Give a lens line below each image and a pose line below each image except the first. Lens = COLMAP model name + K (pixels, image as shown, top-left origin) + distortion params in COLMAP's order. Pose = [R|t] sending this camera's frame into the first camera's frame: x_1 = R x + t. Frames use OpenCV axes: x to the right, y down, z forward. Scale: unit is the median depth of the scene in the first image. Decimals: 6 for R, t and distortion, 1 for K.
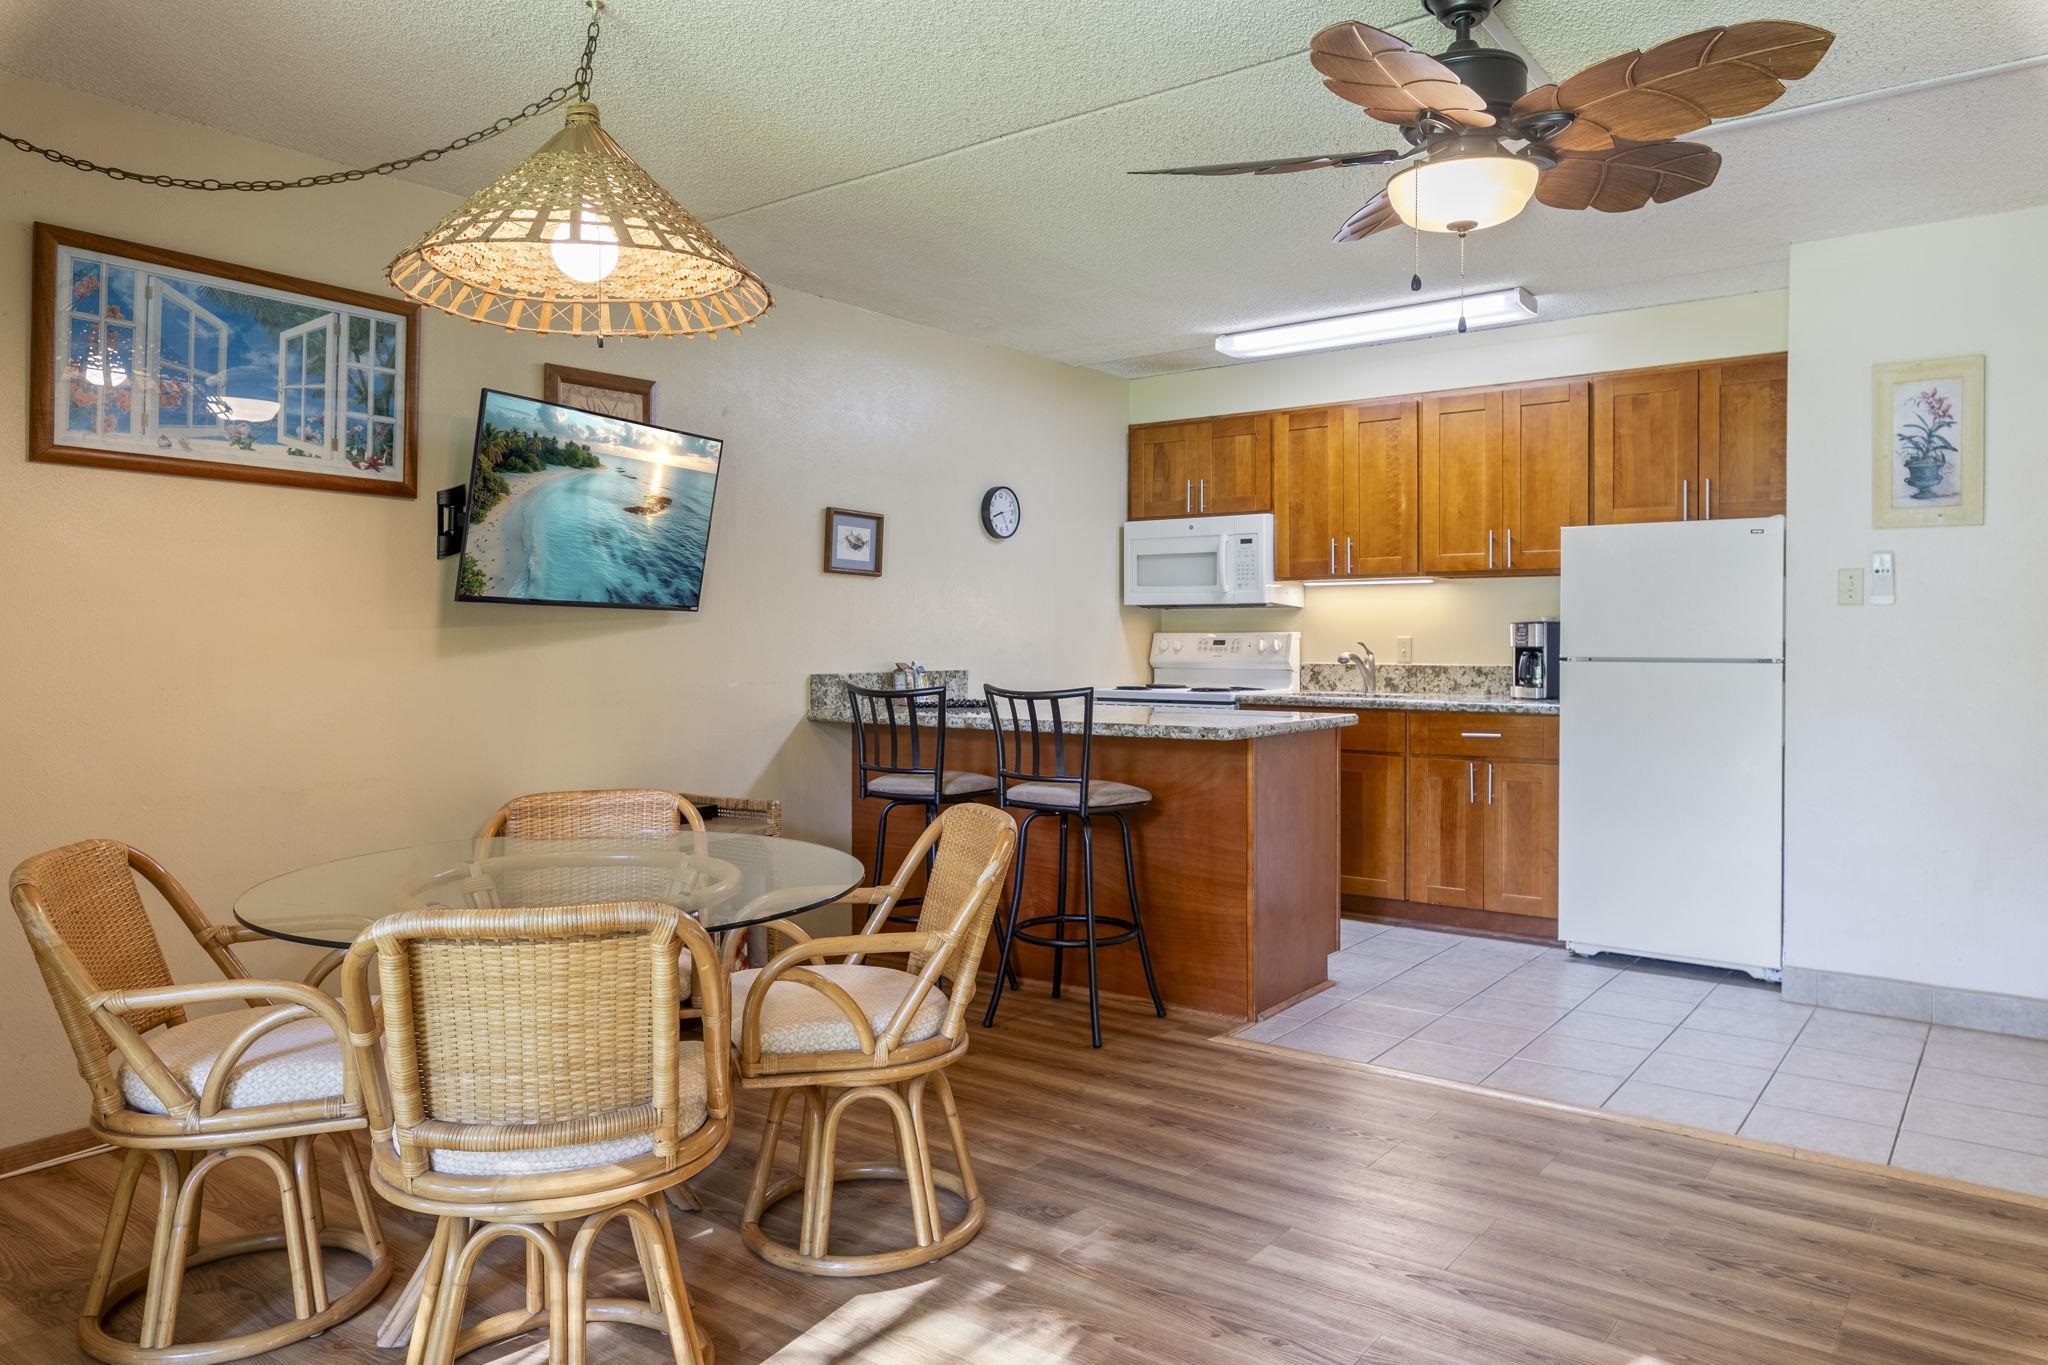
lens RADIAL K [[1352.2, 0, 1025.3], [0, 1352.2, 642.9], [0, 0, 1]] dist [-0.004672, 0.001507]
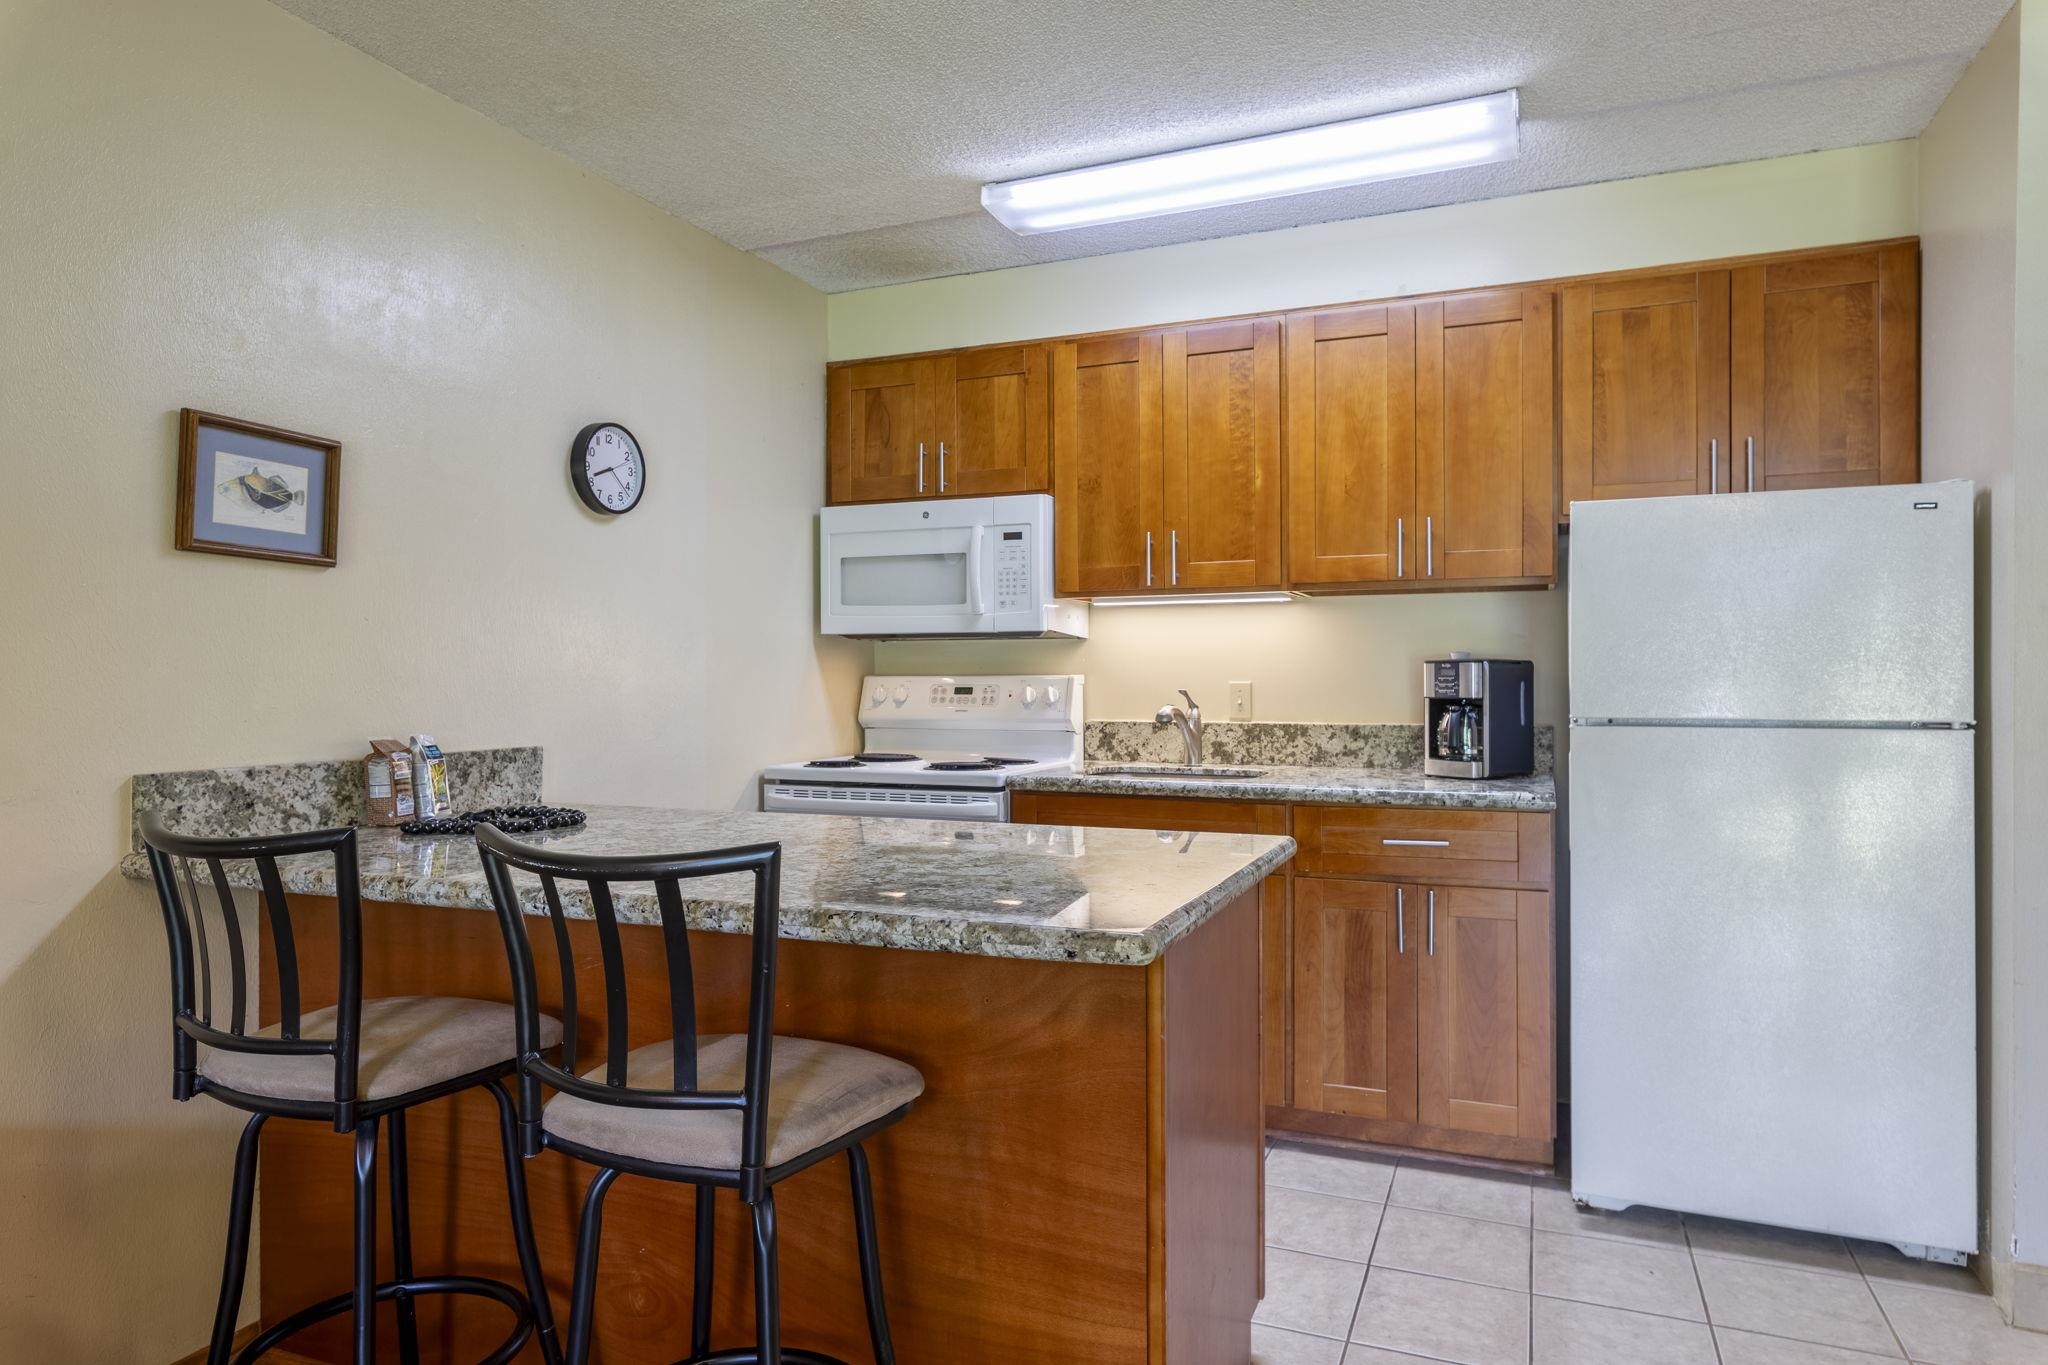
lens RADIAL K [[1248.6, 0, 1044.8], [0, 1248.6, 669.7], [0, 0, 1]] dist [-0.005142, -0.000319]
pose [[0.964469, -0.001450, 0.264193, 0.022583], [0.003903, 0.999954, -0.008761, -0.006404], [-0.264168, 0.009481, 0.964430, 0.484838]]
